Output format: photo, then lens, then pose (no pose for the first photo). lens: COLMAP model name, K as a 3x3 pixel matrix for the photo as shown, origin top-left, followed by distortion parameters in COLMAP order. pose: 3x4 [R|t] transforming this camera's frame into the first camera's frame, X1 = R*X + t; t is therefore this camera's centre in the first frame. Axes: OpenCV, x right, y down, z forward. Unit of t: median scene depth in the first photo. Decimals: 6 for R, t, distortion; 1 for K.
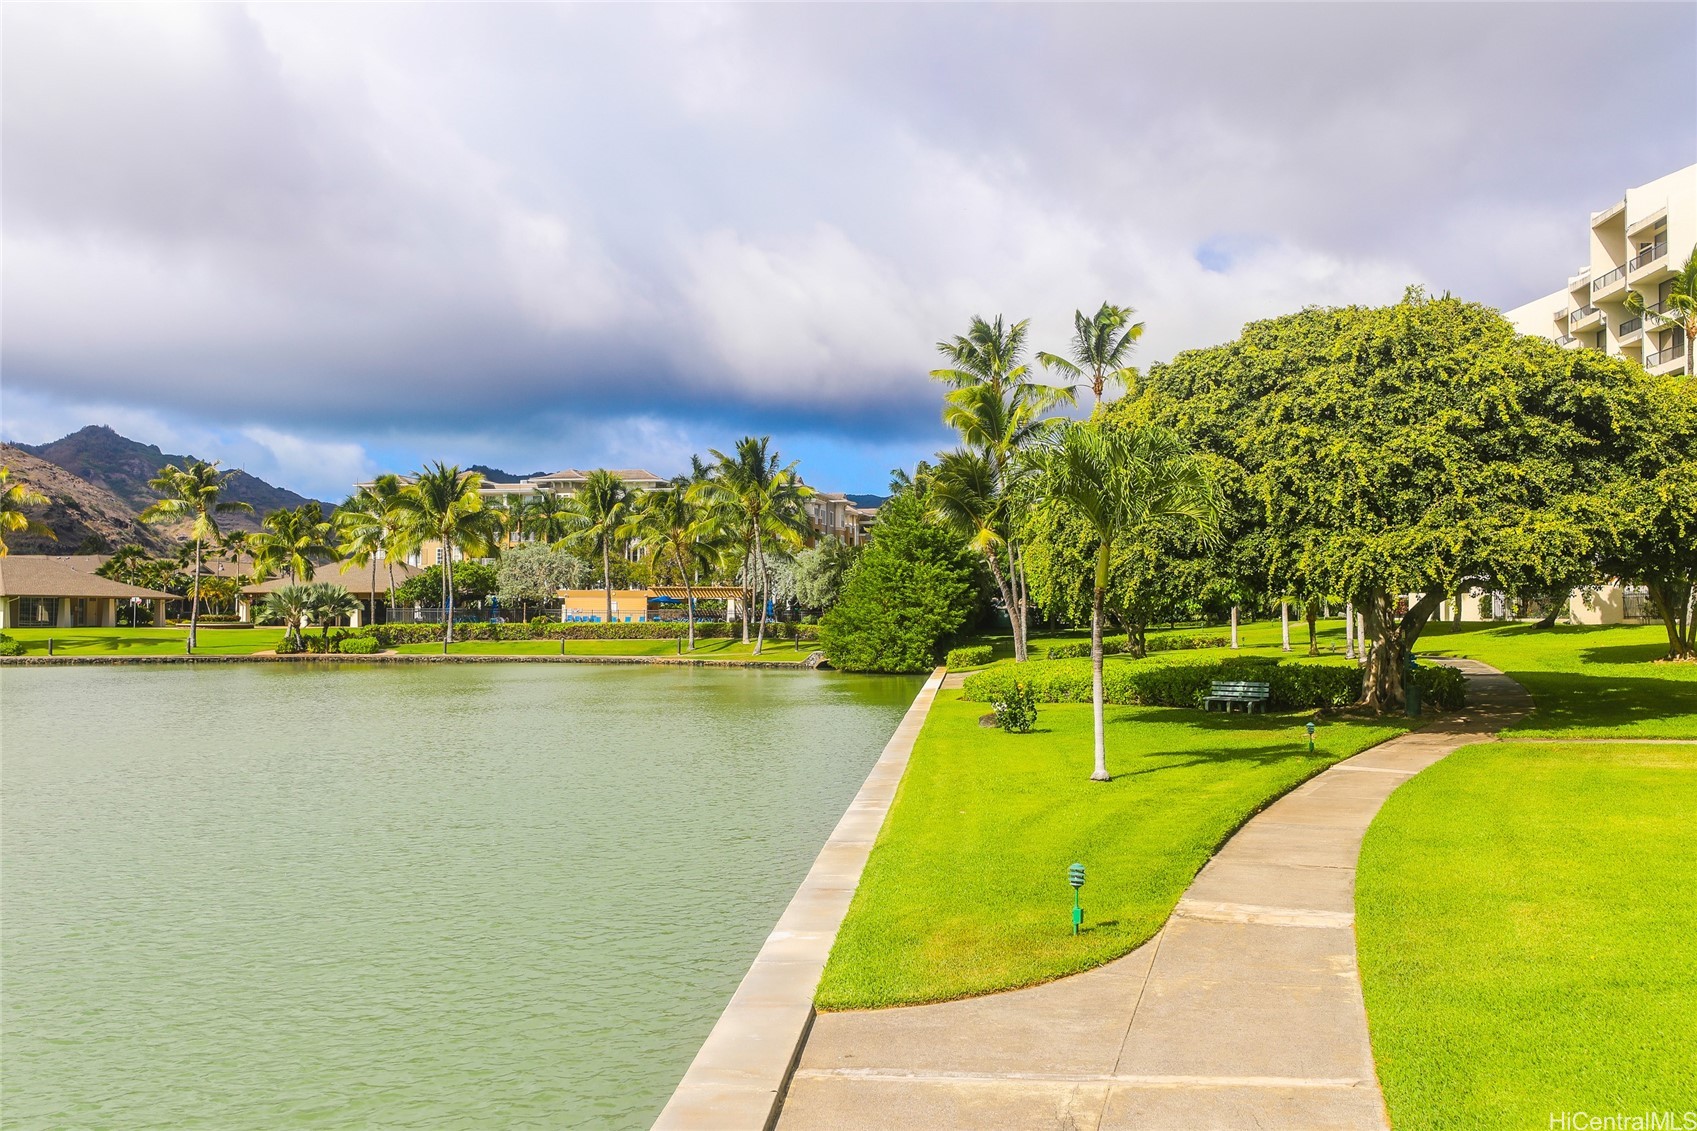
lens RADIAL K [[1684.4, 0, 845.5], [0, 1684.4, 564.8], [0, 0, 1]] dist [0.046090, 0.000000]
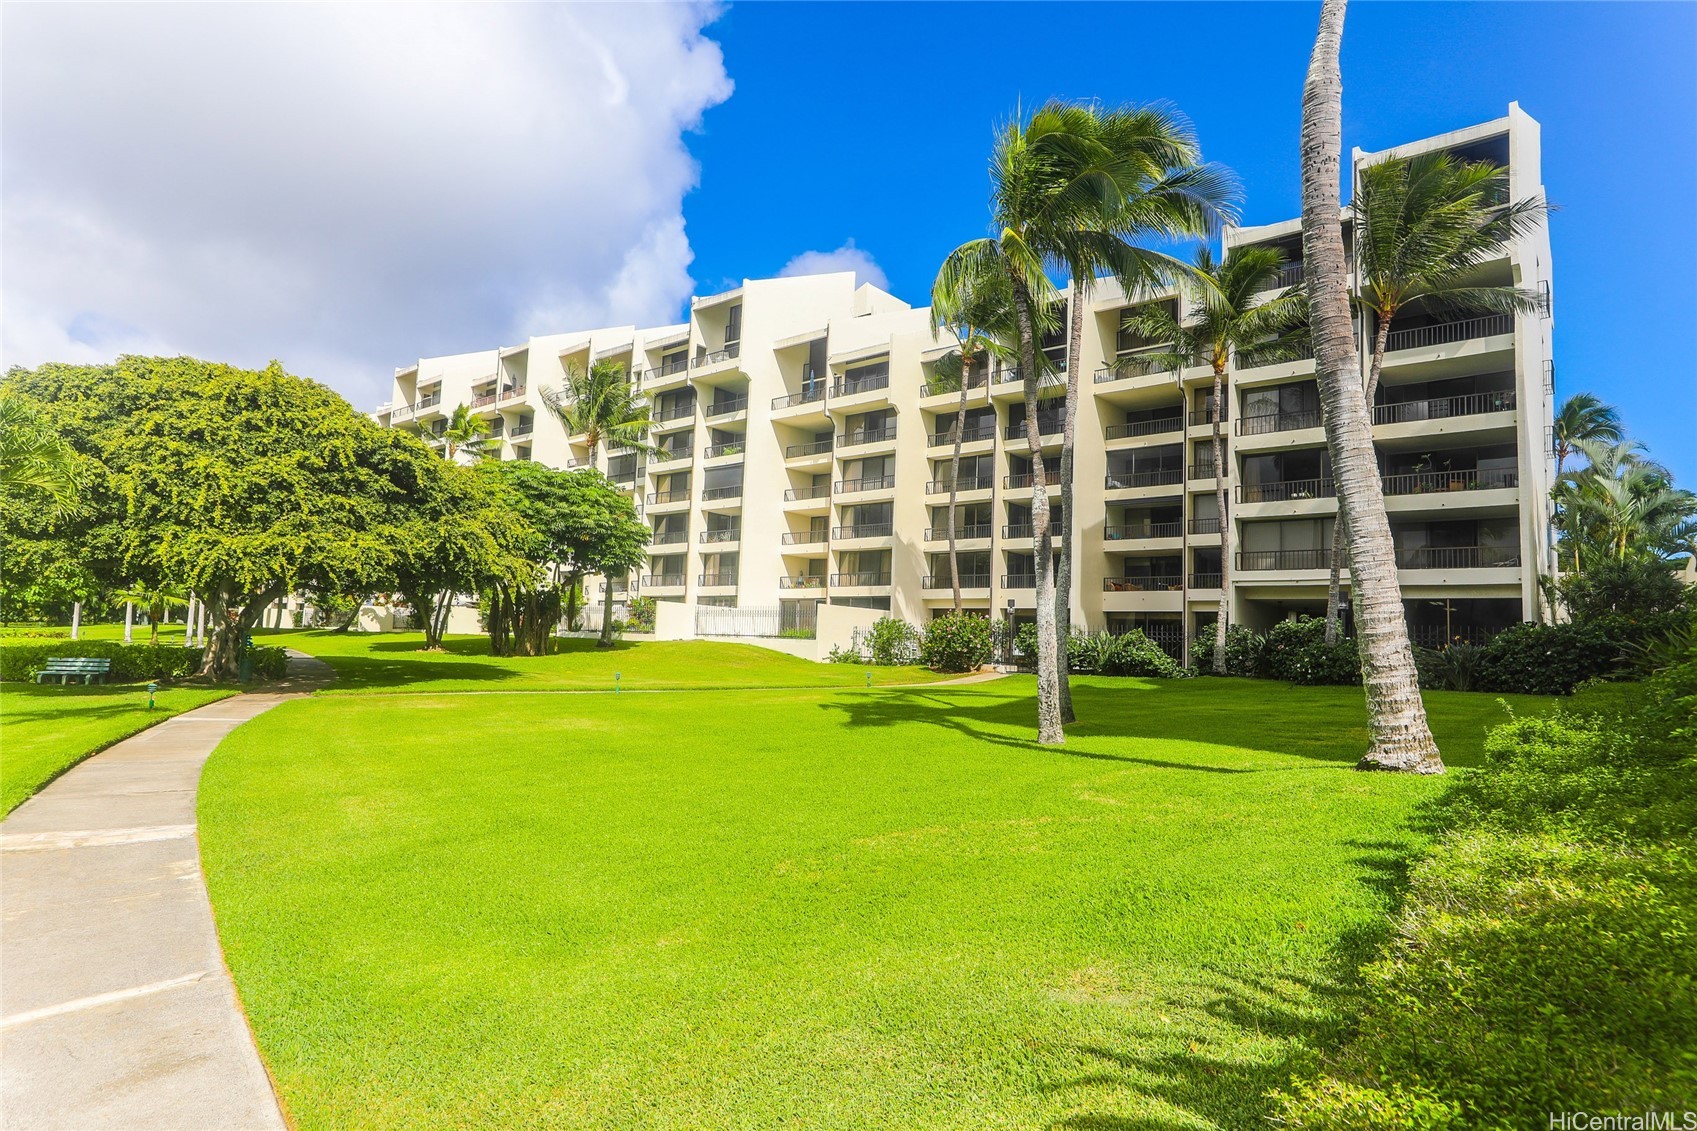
lens RADIAL K [[905.2, 0, 843.3], [0, 905.2, 560.1], [0, 0, 1]] dist [0.013554, 0.005180]
pose [[0.598505, 0.101660, 0.794643, 0.042076], [-0.026232, 0.993871, -0.107391, 0.063368], [-0.800690, 0.043429, 0.597503, 0.211265]]
